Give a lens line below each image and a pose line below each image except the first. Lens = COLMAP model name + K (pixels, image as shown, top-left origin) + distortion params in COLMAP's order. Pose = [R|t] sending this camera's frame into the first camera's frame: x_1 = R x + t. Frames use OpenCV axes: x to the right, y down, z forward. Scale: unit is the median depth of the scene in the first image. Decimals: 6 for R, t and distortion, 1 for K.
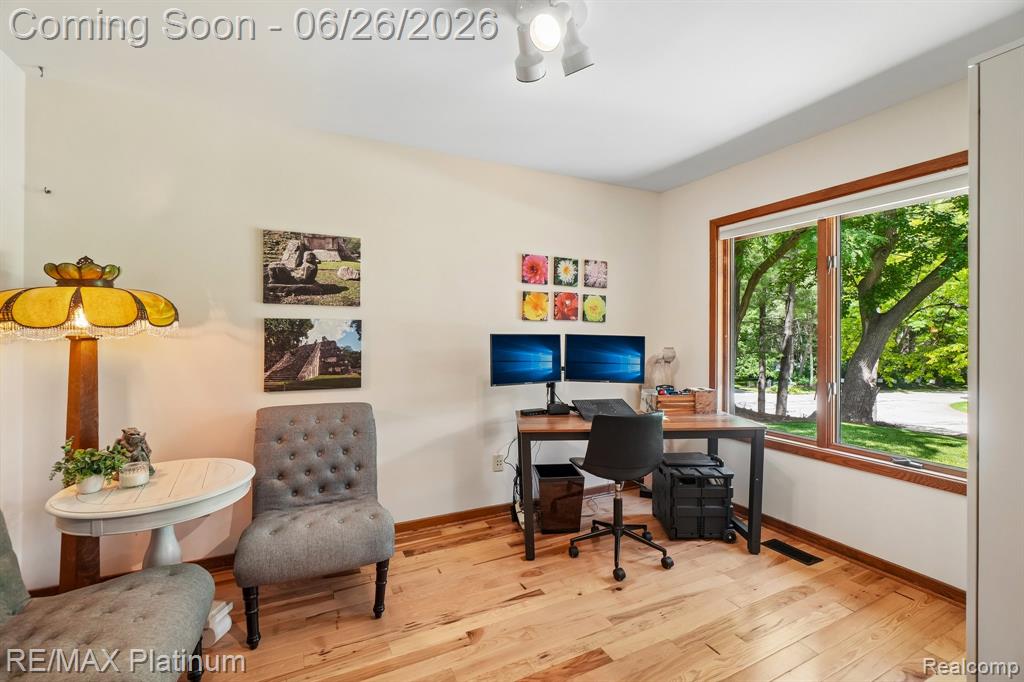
lens RADIAL K [[443.7, 0, 511.1], [0, 443.7, 335.8], [0, 0, 1]] dist [-0.010867, 0.003044]
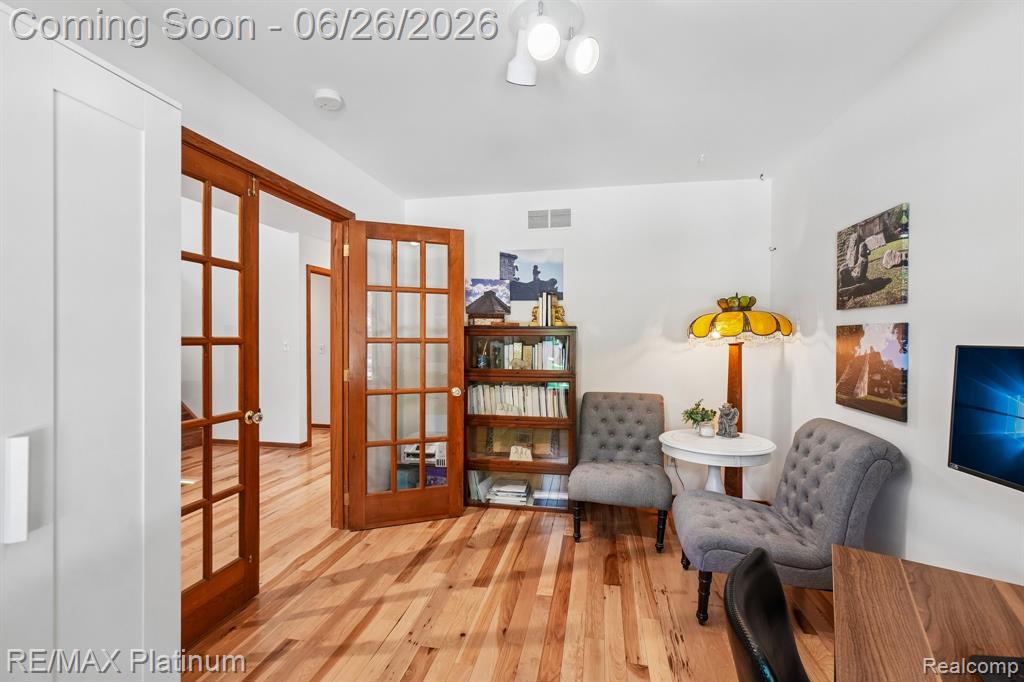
lens RADIAL K [[443.7, 0, 513.3], [0, 443.7, 338.9], [0, 0, 1]] dist [-0.010867, 0.003044]
pose [[-0.613735, 0.000784, -0.789512, 0.575108], [-0.003864, 0.999985, 0.003996, -0.012137], [0.789503, 0.005503, -0.613722, 0.965838]]
